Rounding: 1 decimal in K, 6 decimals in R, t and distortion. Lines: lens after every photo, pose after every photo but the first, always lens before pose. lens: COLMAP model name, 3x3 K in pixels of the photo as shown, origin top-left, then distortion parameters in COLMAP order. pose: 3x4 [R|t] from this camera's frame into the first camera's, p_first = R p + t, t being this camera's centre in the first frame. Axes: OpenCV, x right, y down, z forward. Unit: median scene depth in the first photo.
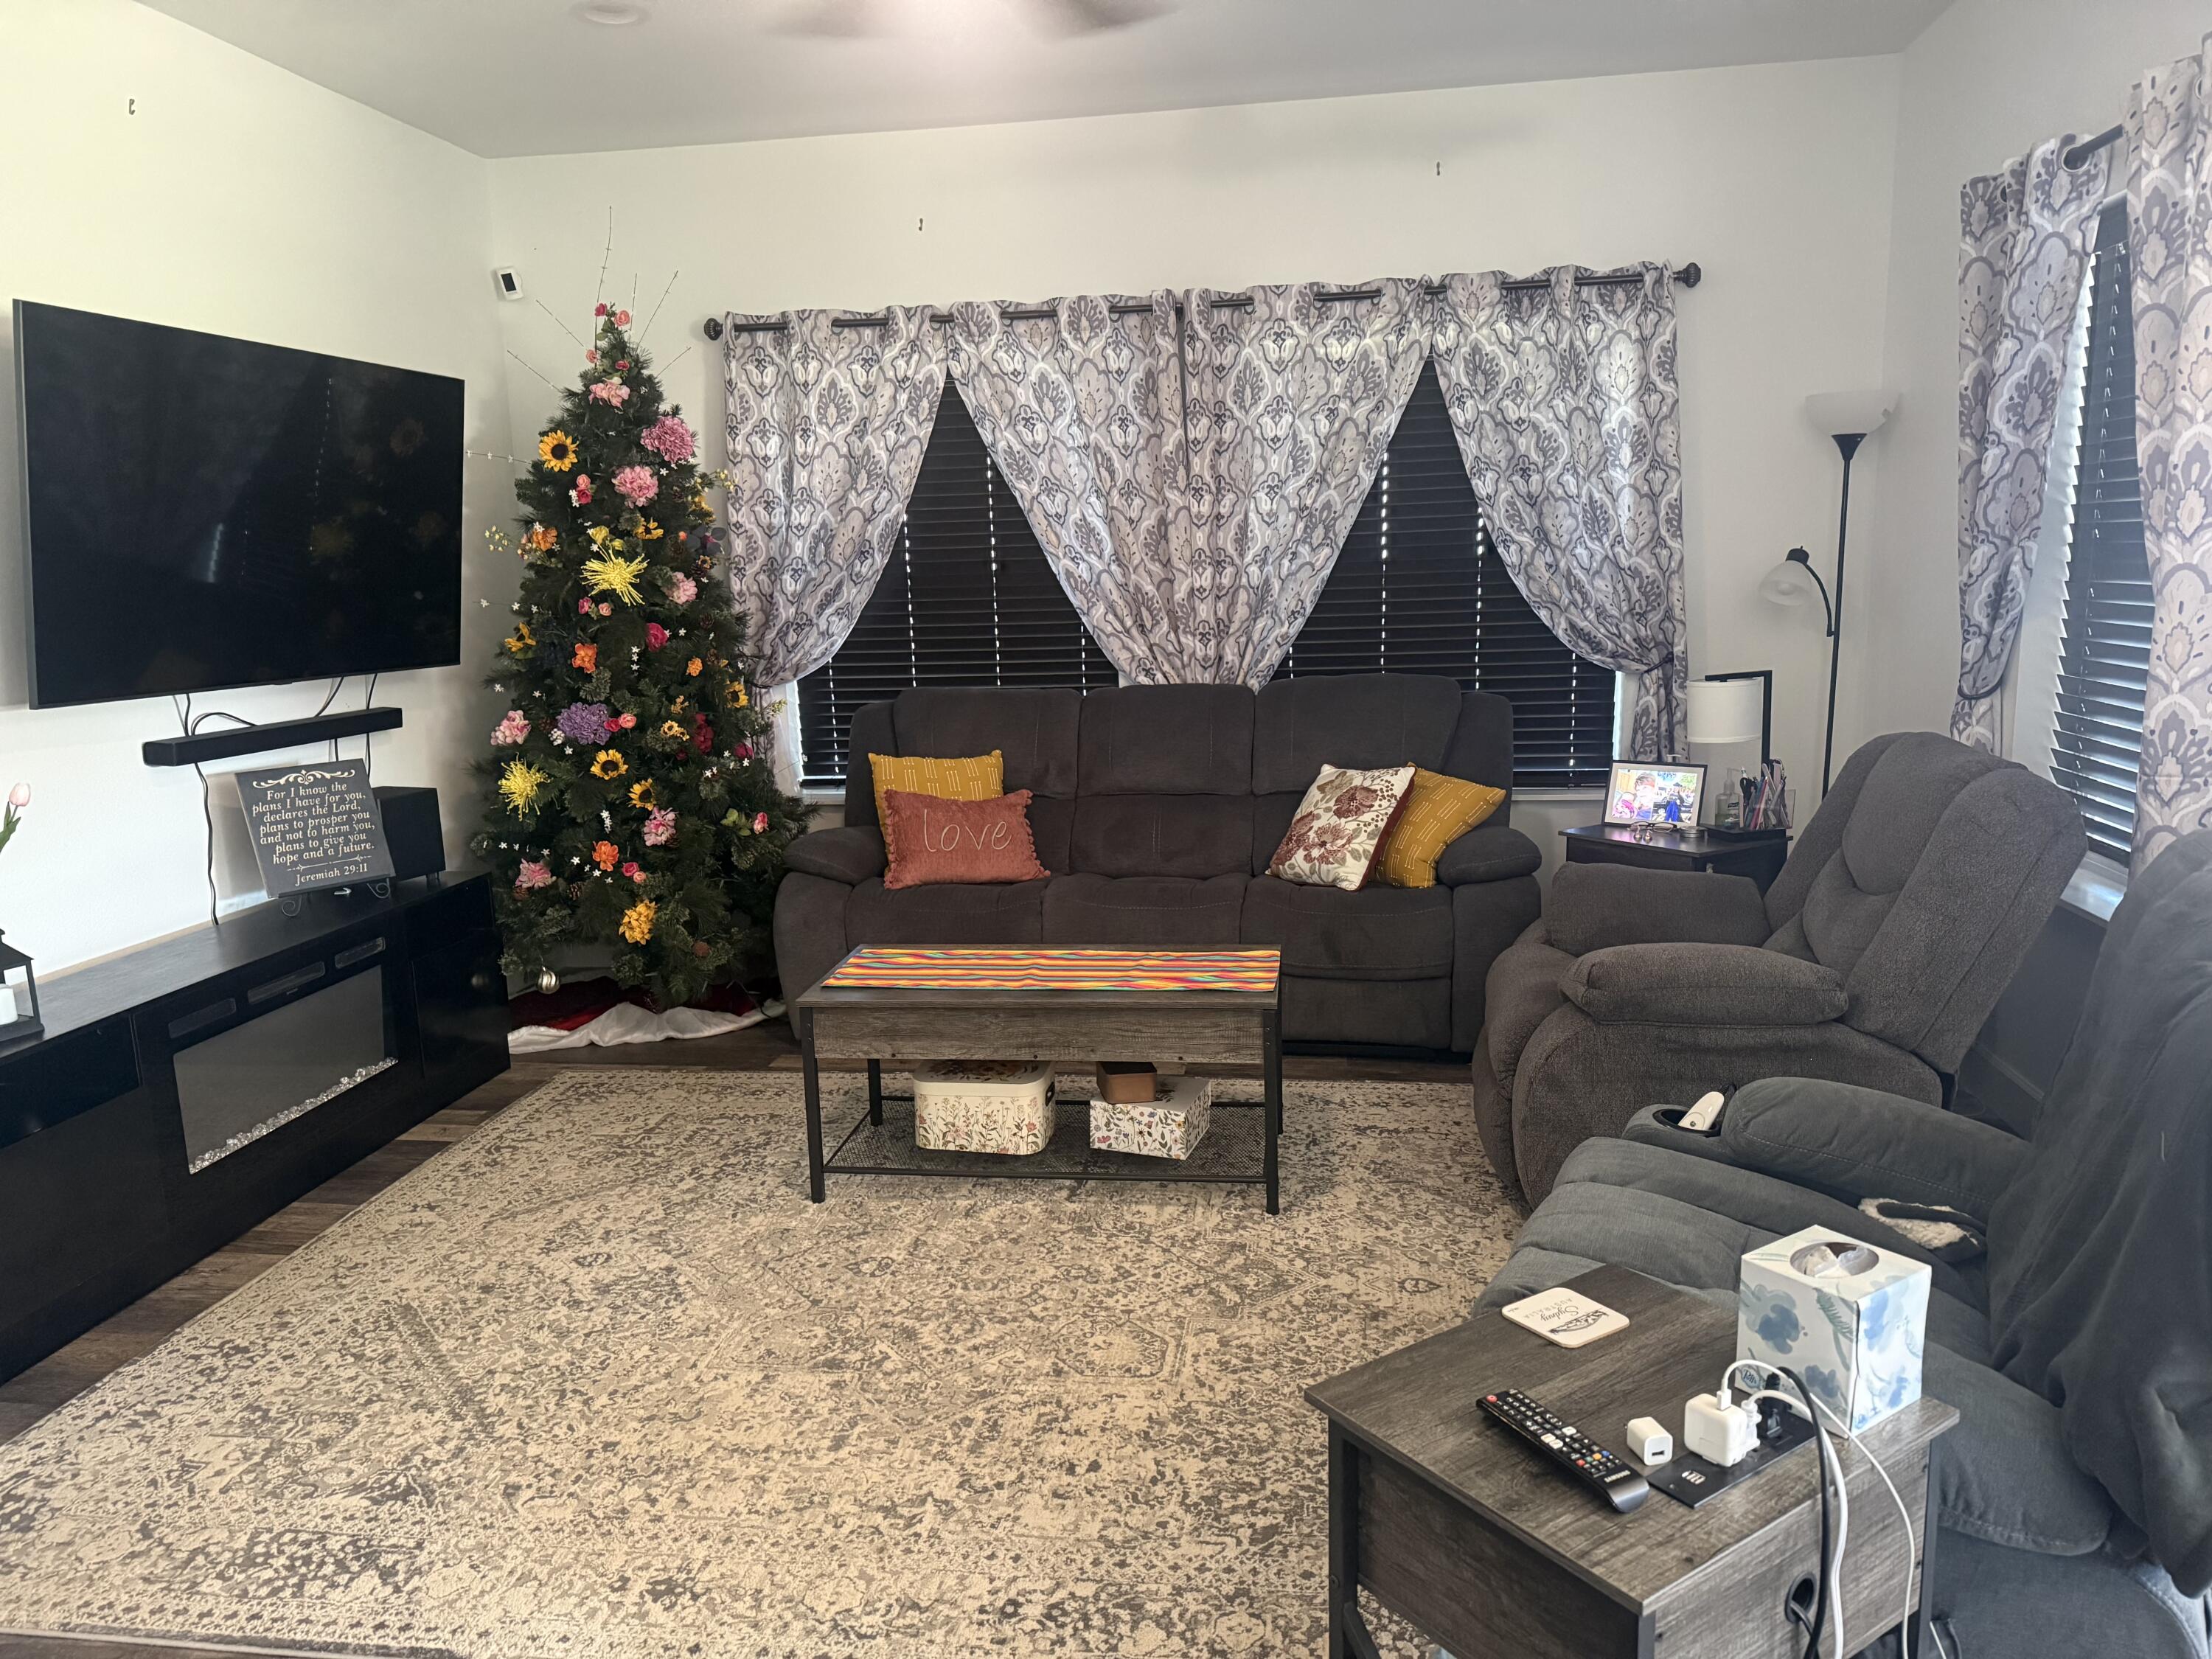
lens RADIAL K [[1541.3, 0, 1101.2], [0, 1541.3, 822.8], [0, 0, 1]] dist [0.205957, -0.335732]
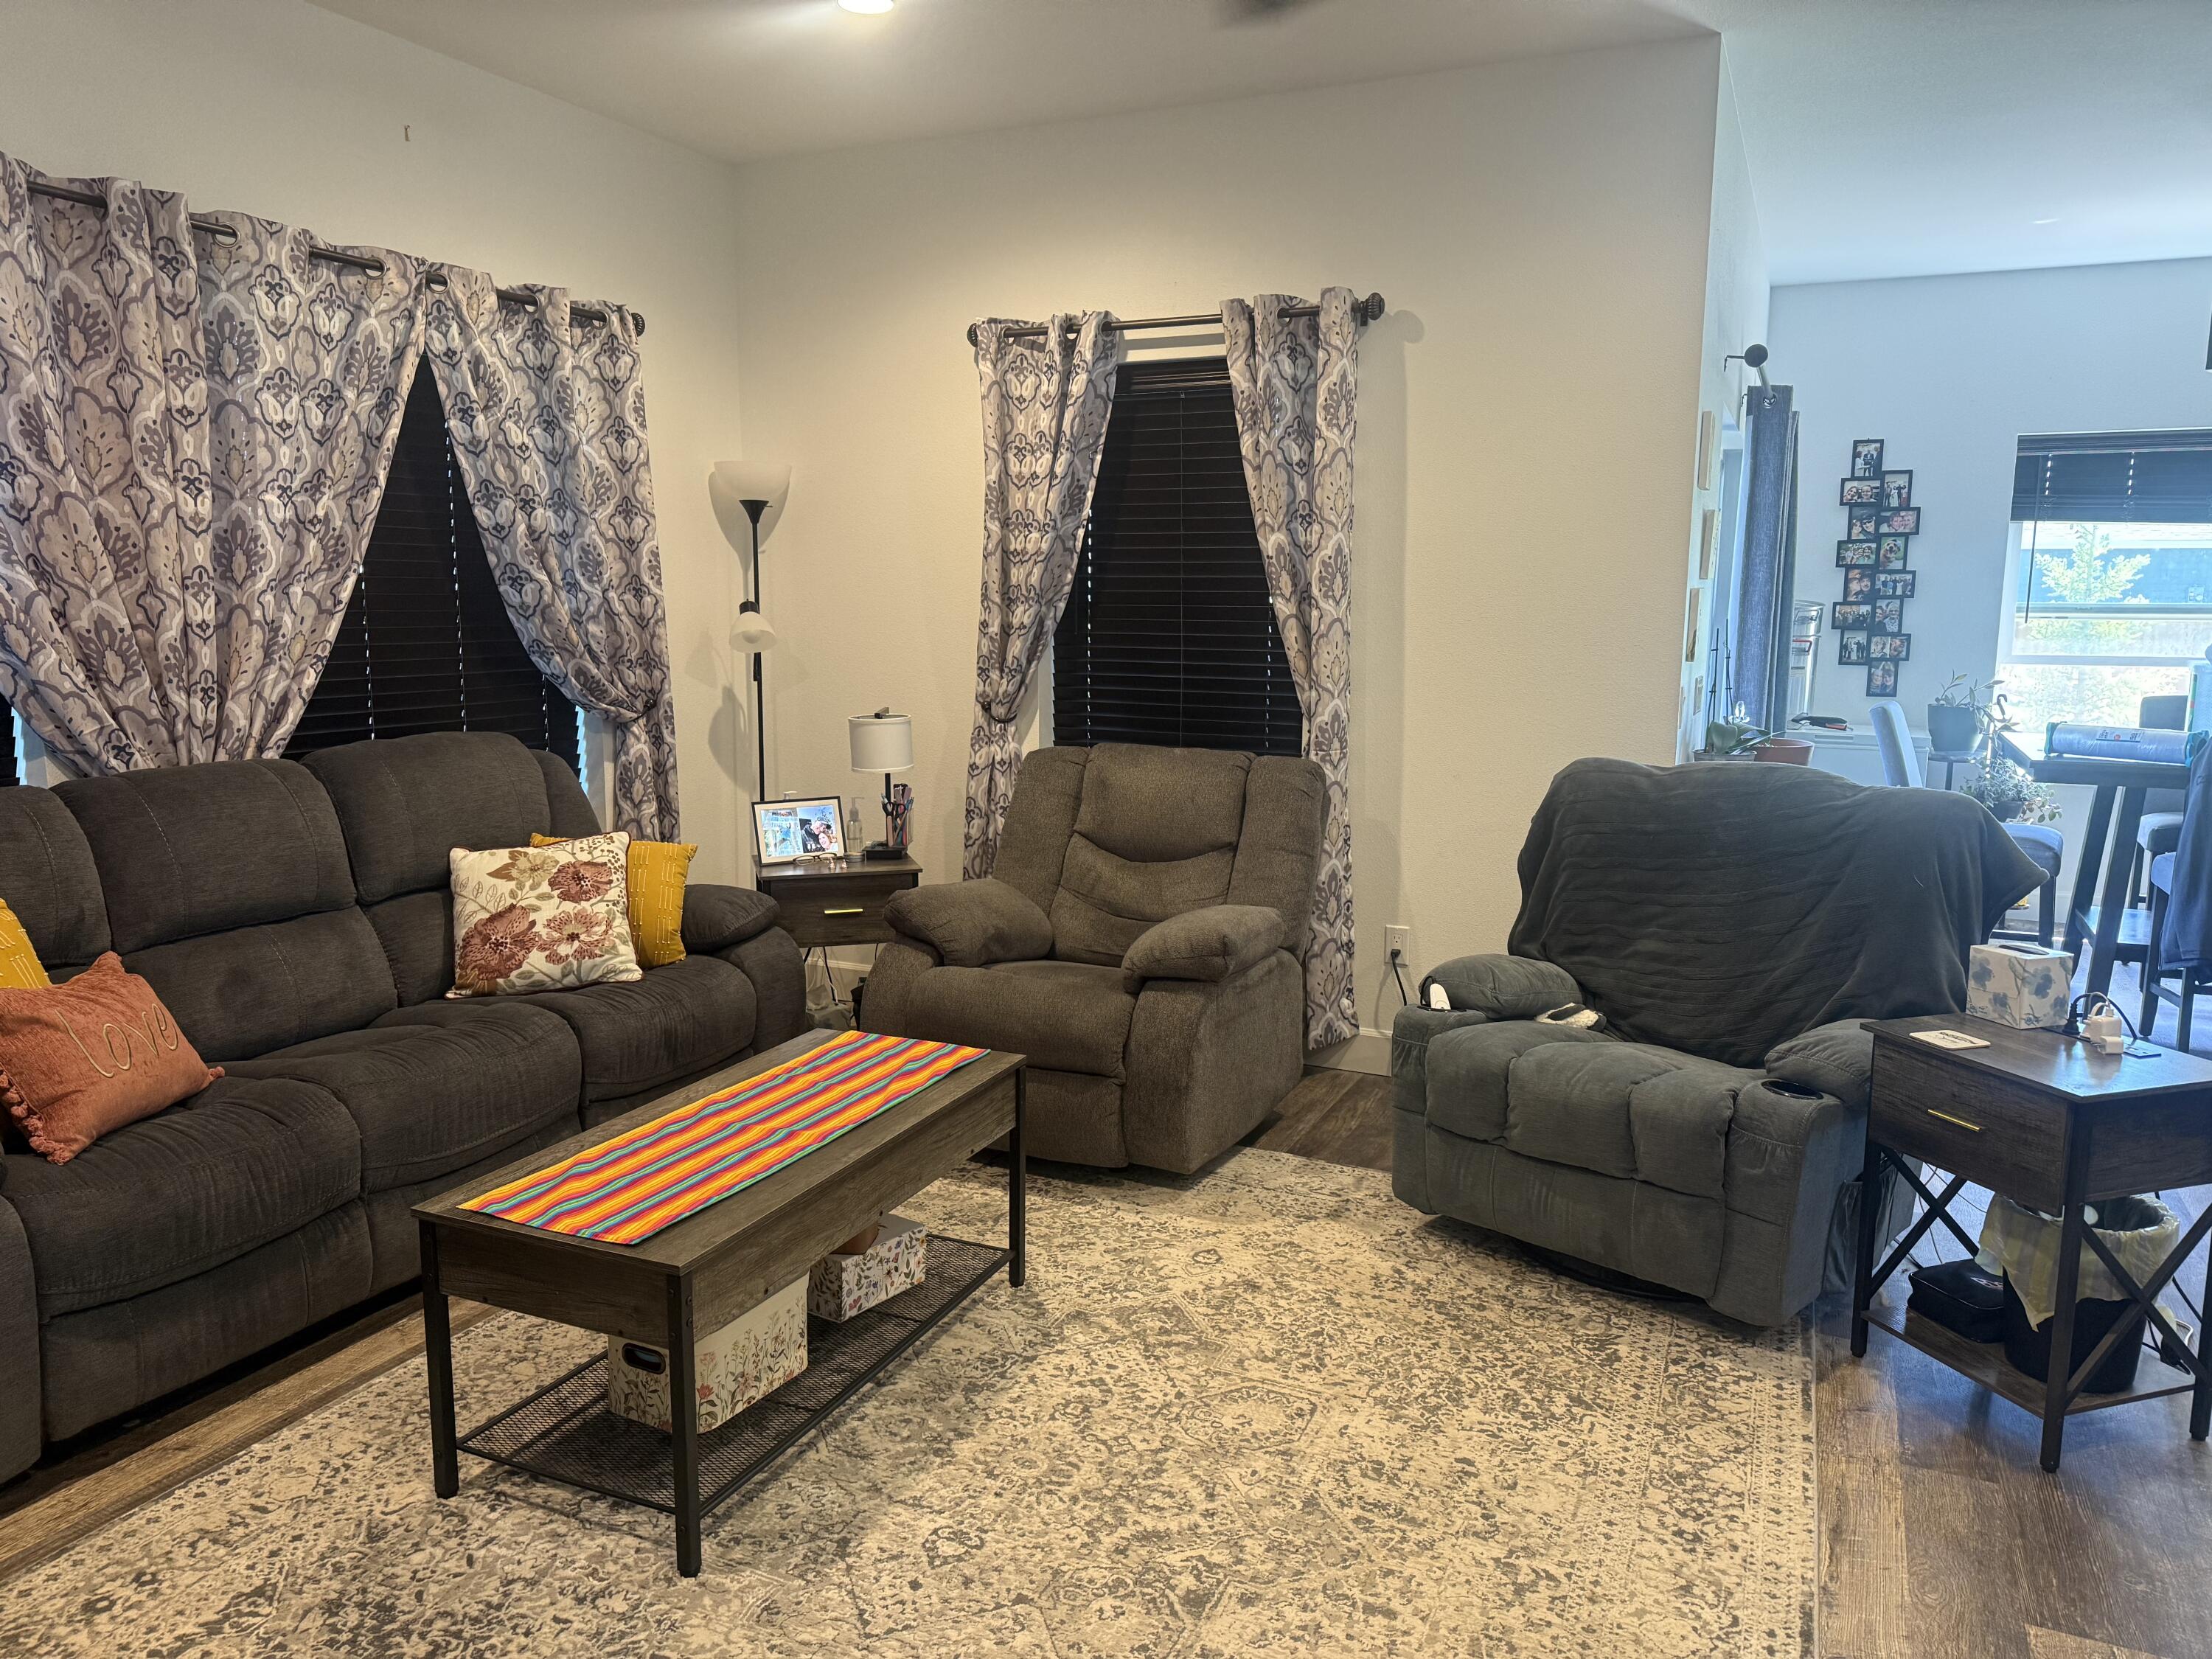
lens RADIAL K [[1568.4, 0, 1097.9], [0, 1568.4, 810.2], [0, 0, 1]] dist [0.075000, -0.085705]
pose [[0.275706, -0.099225, 0.956107, -0.548300], [0.149120, 0.987031, 0.059434, -0.058005], [-0.949605, 0.126188, 0.286927, 0.473445]]
